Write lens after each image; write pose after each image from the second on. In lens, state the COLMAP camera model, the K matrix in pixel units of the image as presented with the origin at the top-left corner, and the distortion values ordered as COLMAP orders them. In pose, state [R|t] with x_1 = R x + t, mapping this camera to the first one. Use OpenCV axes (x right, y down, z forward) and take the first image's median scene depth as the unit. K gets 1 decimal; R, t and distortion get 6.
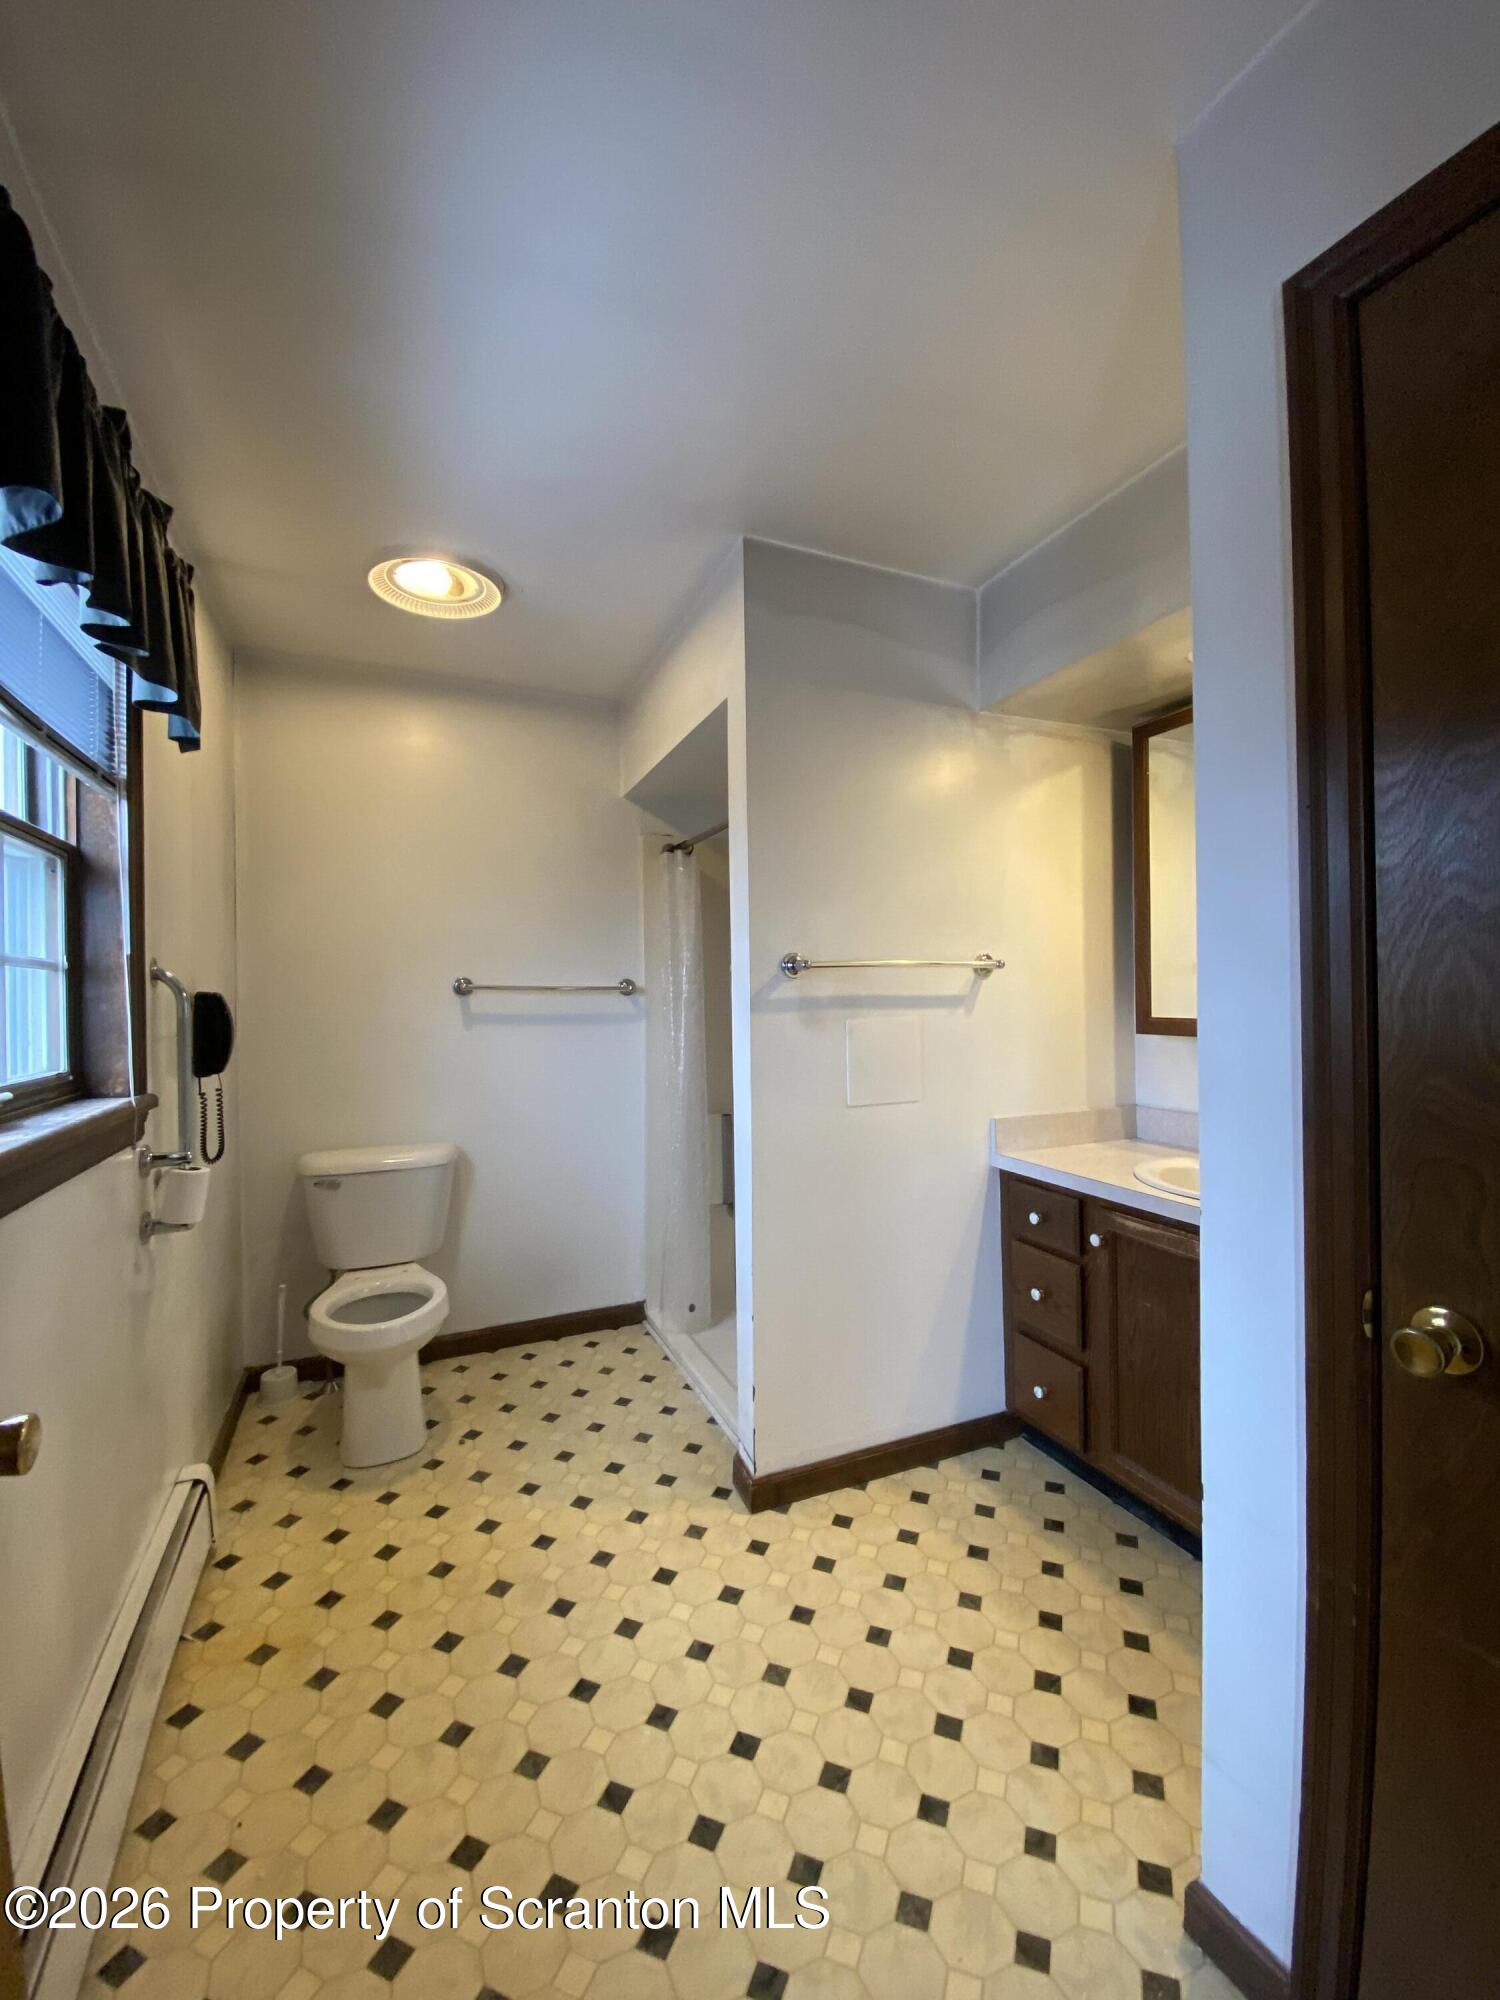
lens RADIAL K [[818.5, 0, 766.6], [0, 818.5, 991.1], [0, 0, 1]] dist [0.003123, -0.014179]
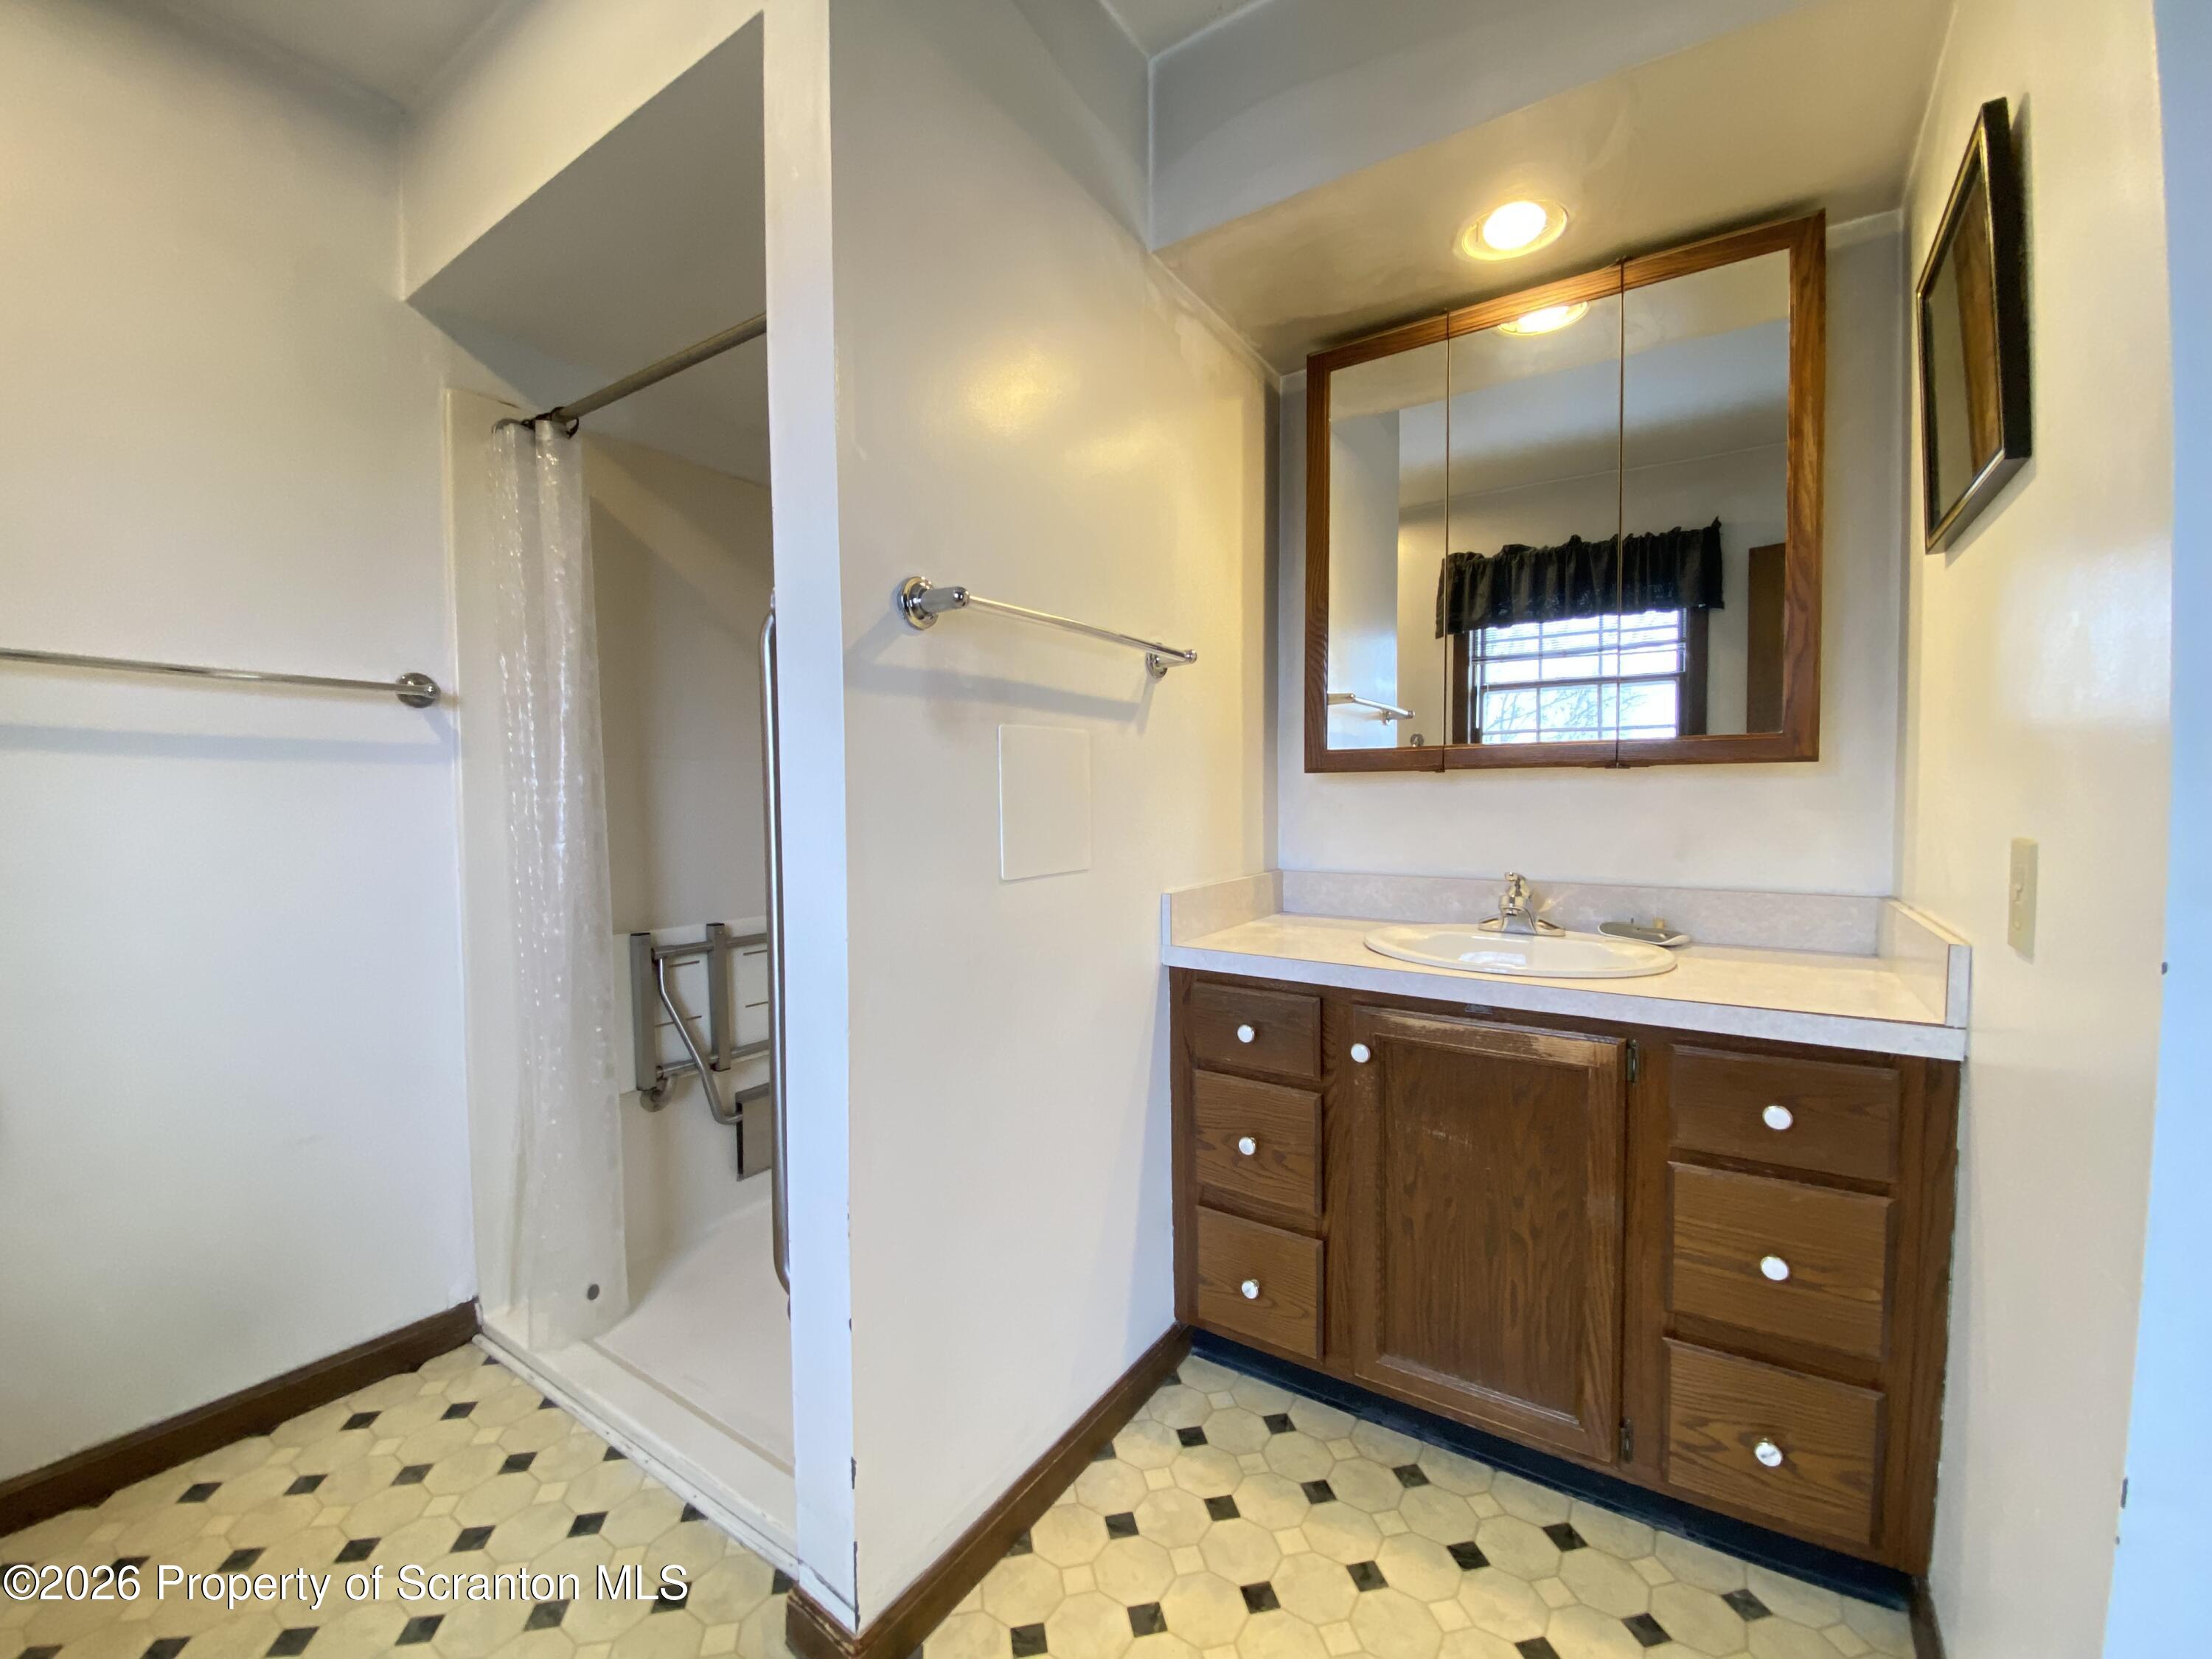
lens RADIAL K [[905.3, 0, 1123.5], [0, 905.3, 819.8], [0, 0, 1]] dist [0.003123, -0.014179]
pose [[0.841505, -0.015171, 0.540036, -0.143220], [-0.002666, 0.999477, 0.032232, 0.072971], [-0.540242, -0.028563, 0.841025, 0.409385]]
